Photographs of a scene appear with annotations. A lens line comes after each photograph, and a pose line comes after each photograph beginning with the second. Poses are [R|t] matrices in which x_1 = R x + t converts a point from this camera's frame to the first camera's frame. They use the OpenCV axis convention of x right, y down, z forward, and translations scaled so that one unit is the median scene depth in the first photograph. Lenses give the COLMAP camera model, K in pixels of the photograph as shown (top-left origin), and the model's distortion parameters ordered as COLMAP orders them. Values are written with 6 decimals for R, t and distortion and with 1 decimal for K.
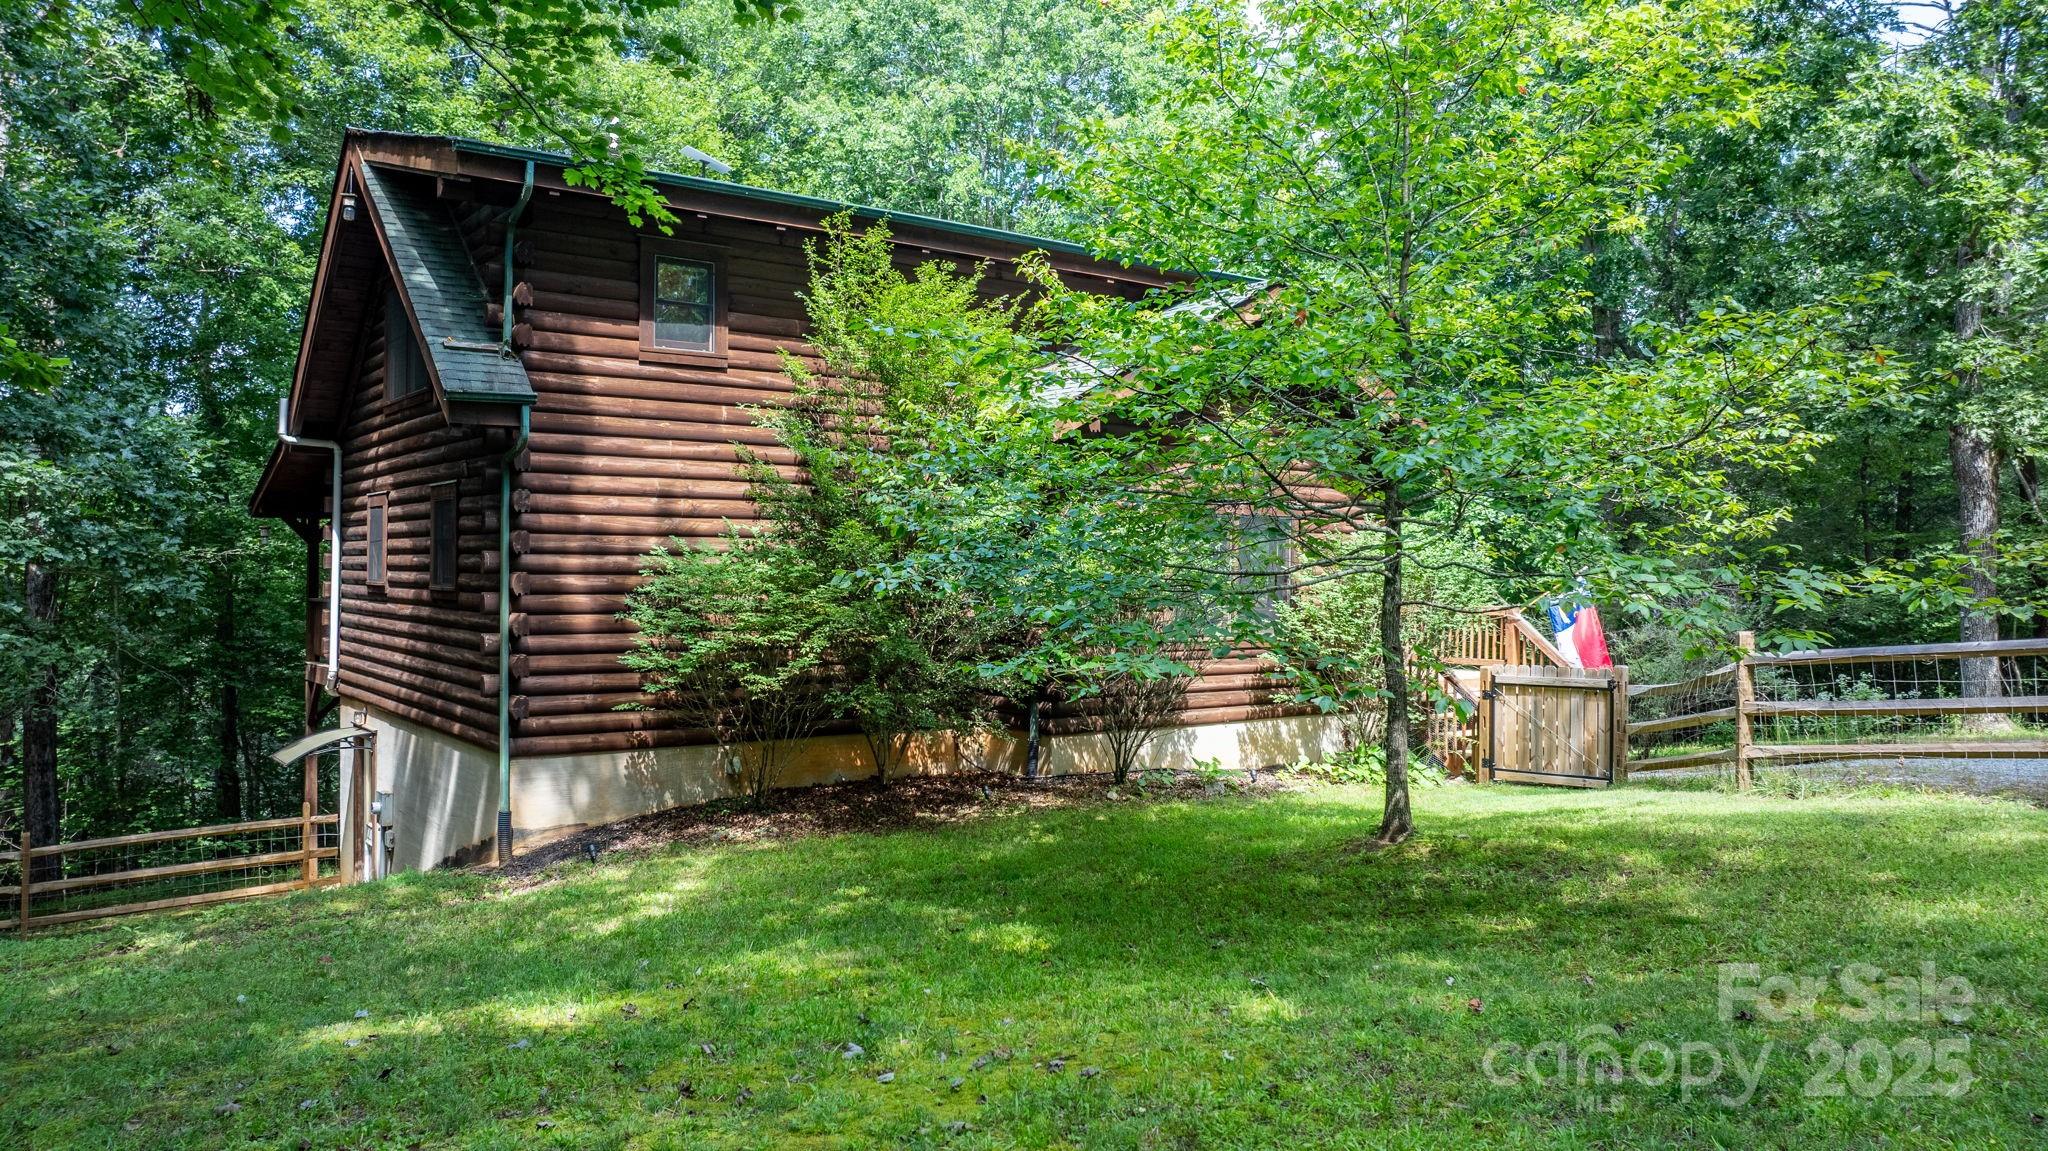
lens RADIAL K [[1429.2, 0, 1026.0], [0, 1429.2, 571.5], [0, 0, 1]] dist [-0.031441, 0.008570]
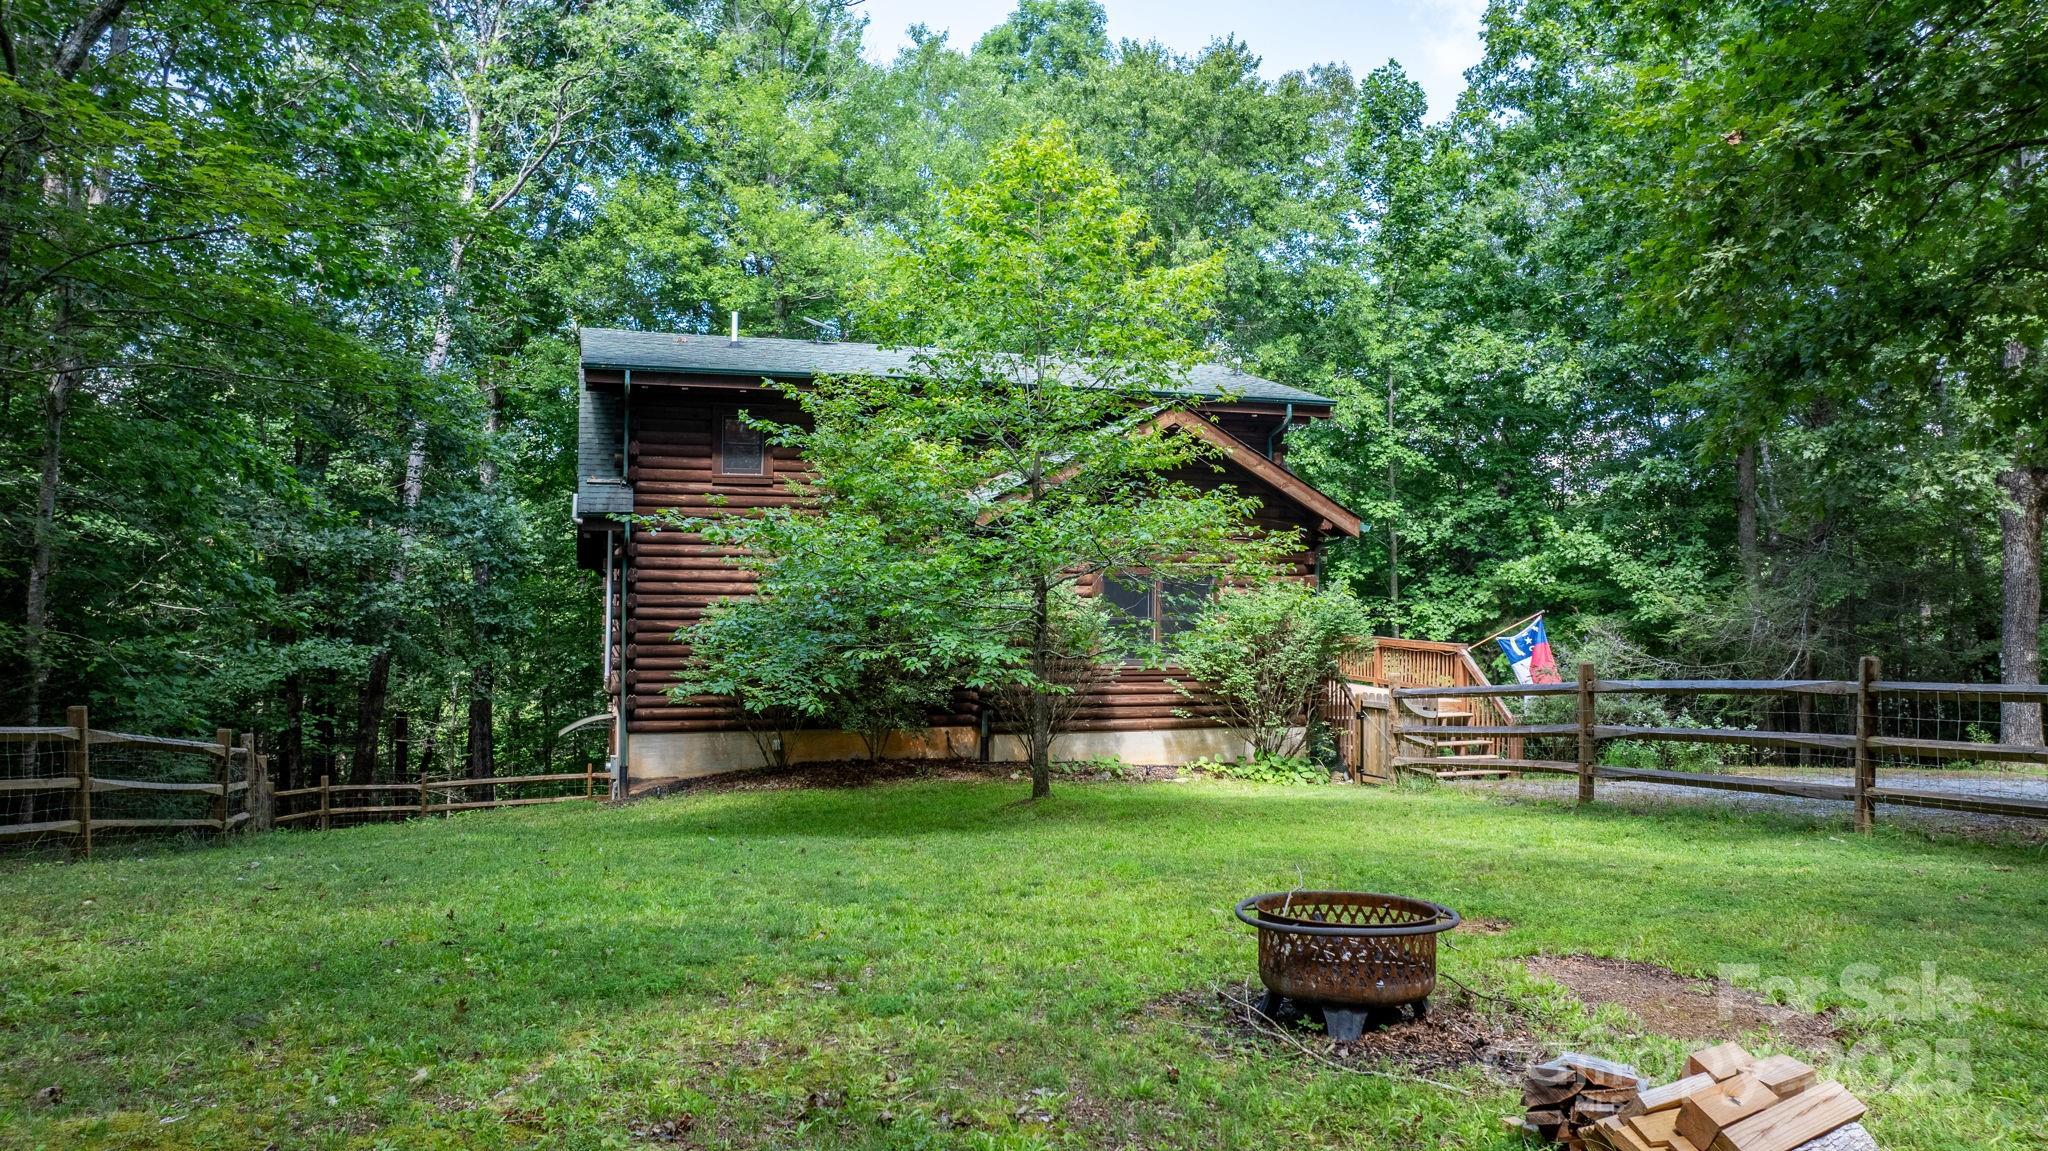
lens RADIAL K [[1429.2, 0, 1020.8], [0, 1429.2, 579.2], [0, 0, 1]] dist [-0.031441, 0.008570]
pose [[0.944732, -0.000397, -0.327844, 0.541657], [-0.000326, 0.999998, -0.002149, -0.037635], [0.327844, 0.002137, 0.944729, -0.355240]]
